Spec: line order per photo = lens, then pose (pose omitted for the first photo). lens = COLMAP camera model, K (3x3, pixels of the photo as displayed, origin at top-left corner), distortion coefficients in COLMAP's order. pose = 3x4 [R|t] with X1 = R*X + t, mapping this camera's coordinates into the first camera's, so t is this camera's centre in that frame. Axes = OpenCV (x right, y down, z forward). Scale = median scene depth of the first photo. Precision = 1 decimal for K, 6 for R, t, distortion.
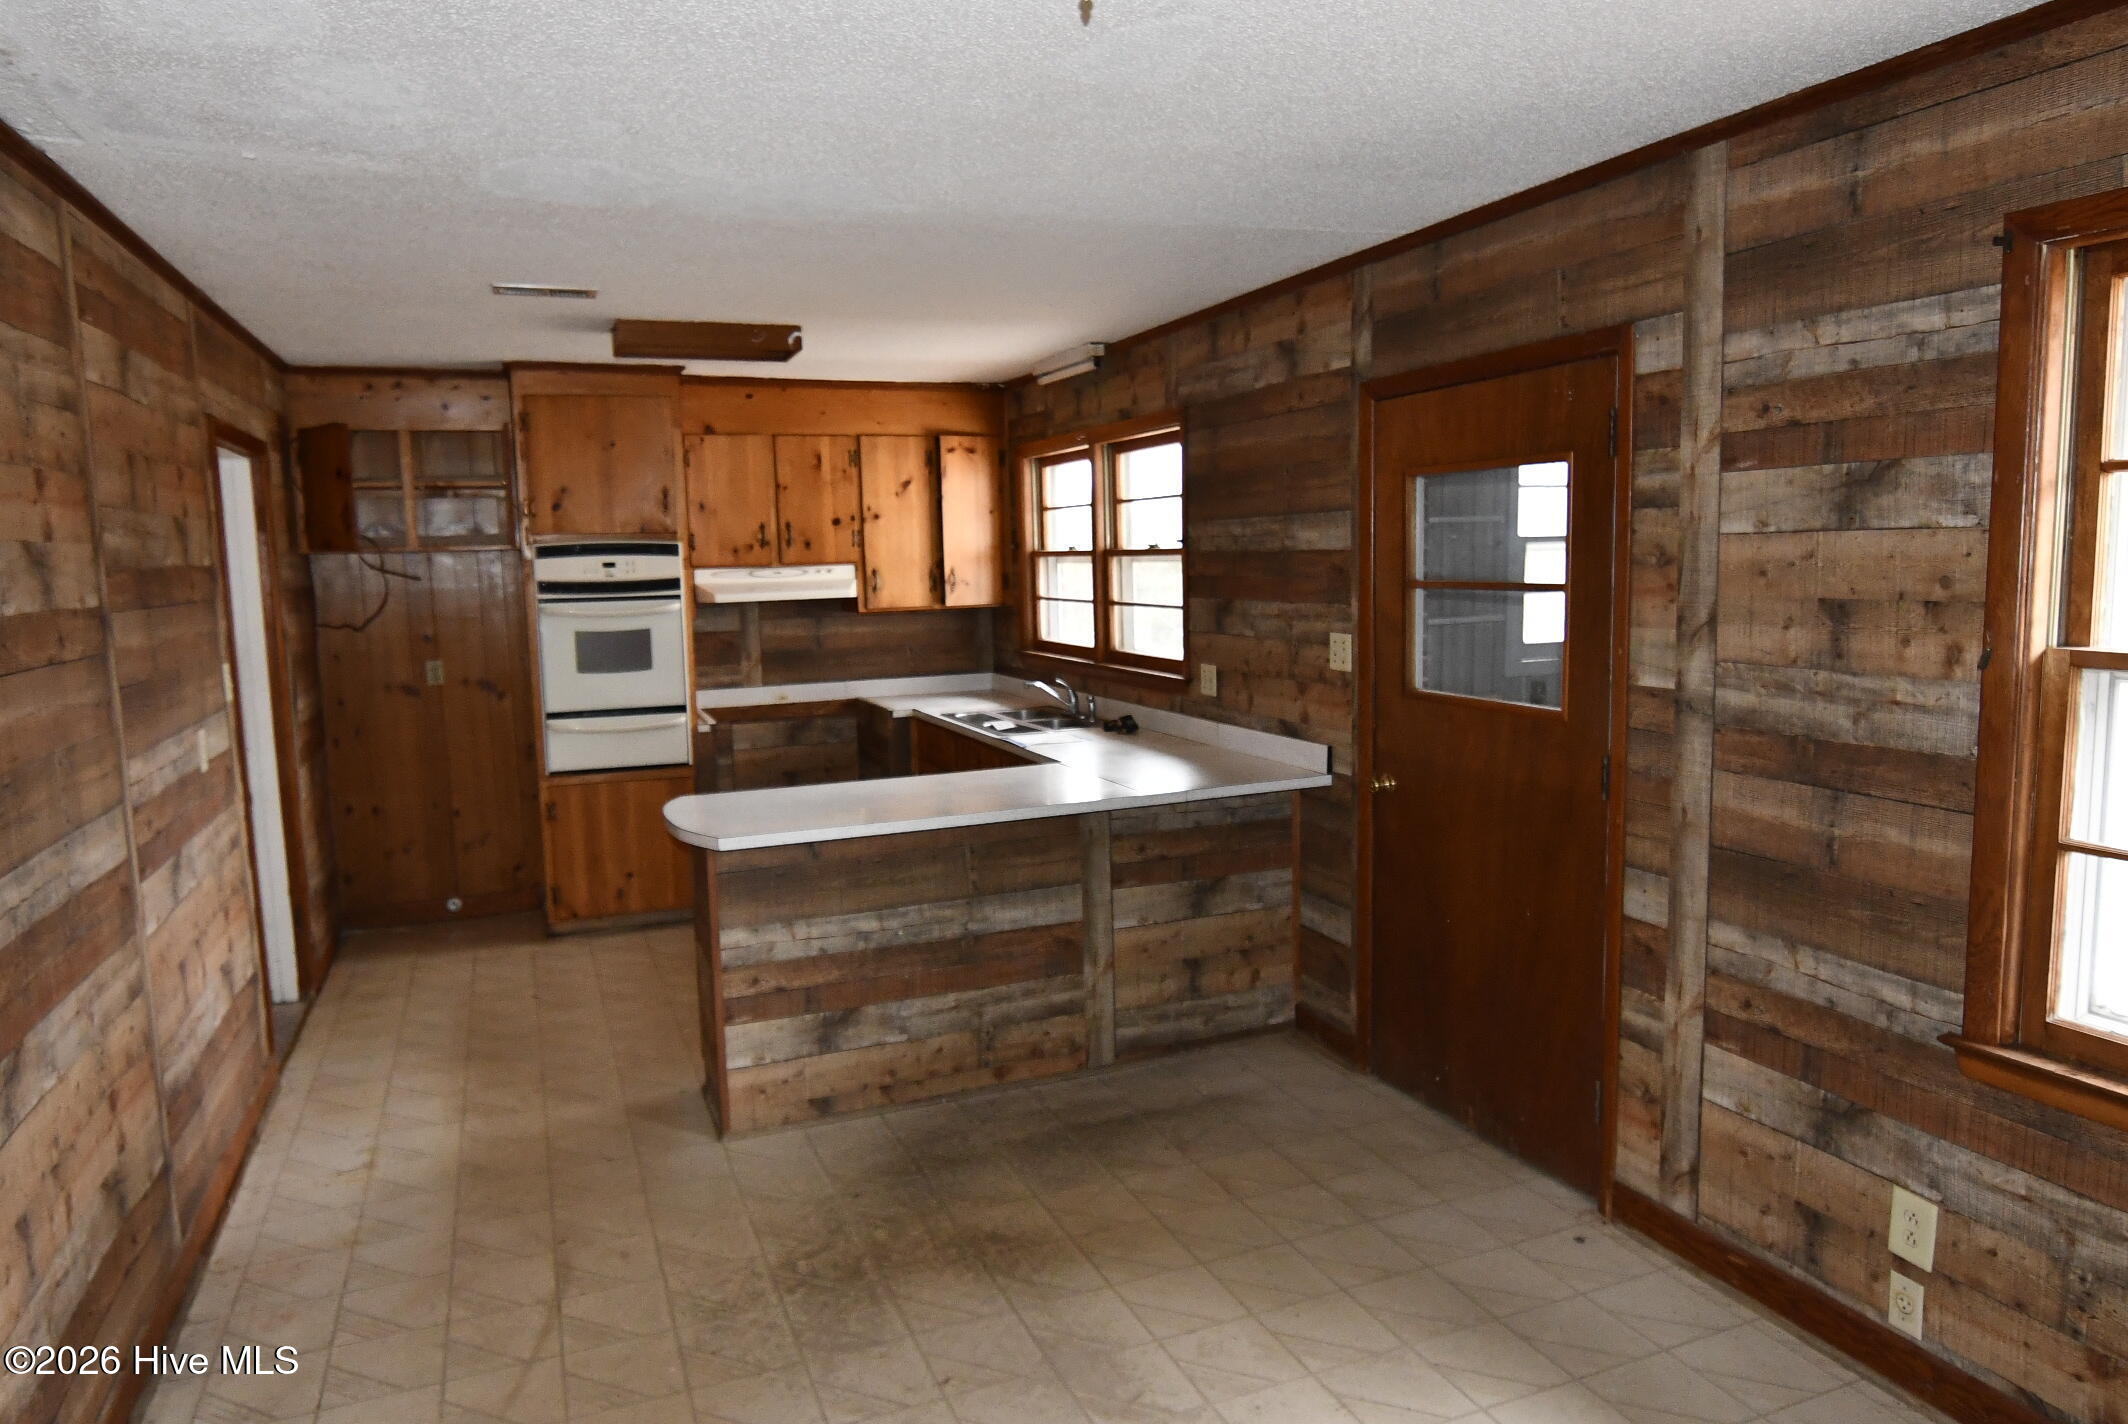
lens RADIAL K [[1344.3, 0, 1064.0], [0, 1344.3, 712.0], [0, 0, 1]] dist [-0.002169, 0.001127]
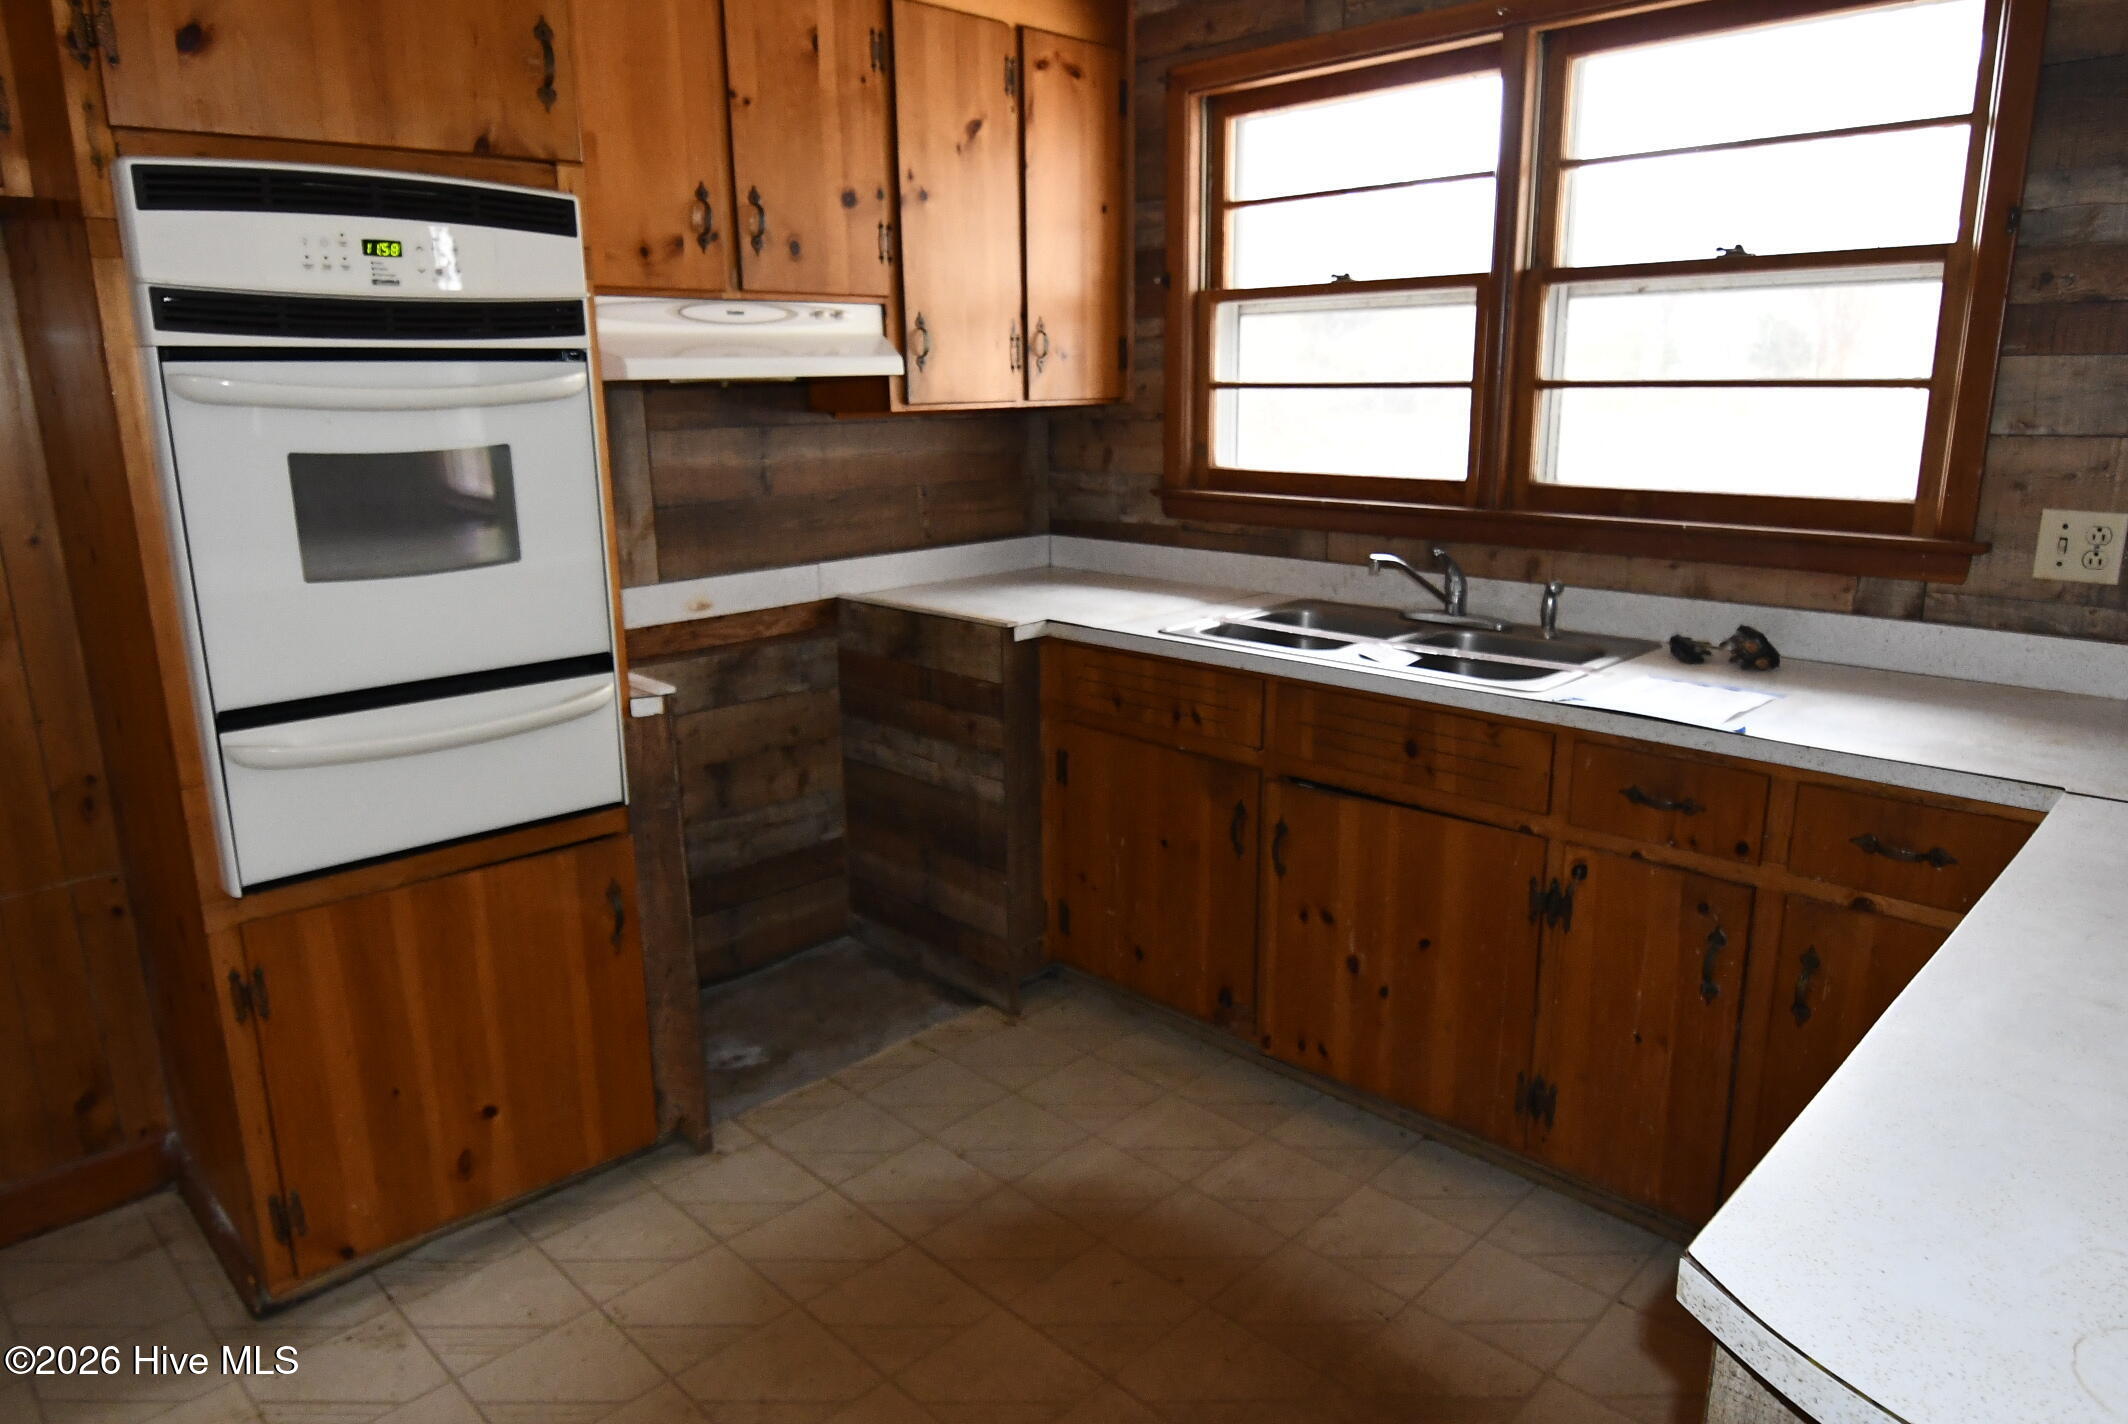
lens RADIAL K [[1344.3, 0, 1064.0], [0, 1344.3, 712.0], [0, 0, 1]] dist [-0.002169, 0.001127]
pose [[0.918467, -0.084348, 0.386398, -0.288654], [0.037918, 0.991273, 0.126257, -0.029241], [-0.393675, -0.101312, 0.913650, 0.559331]]
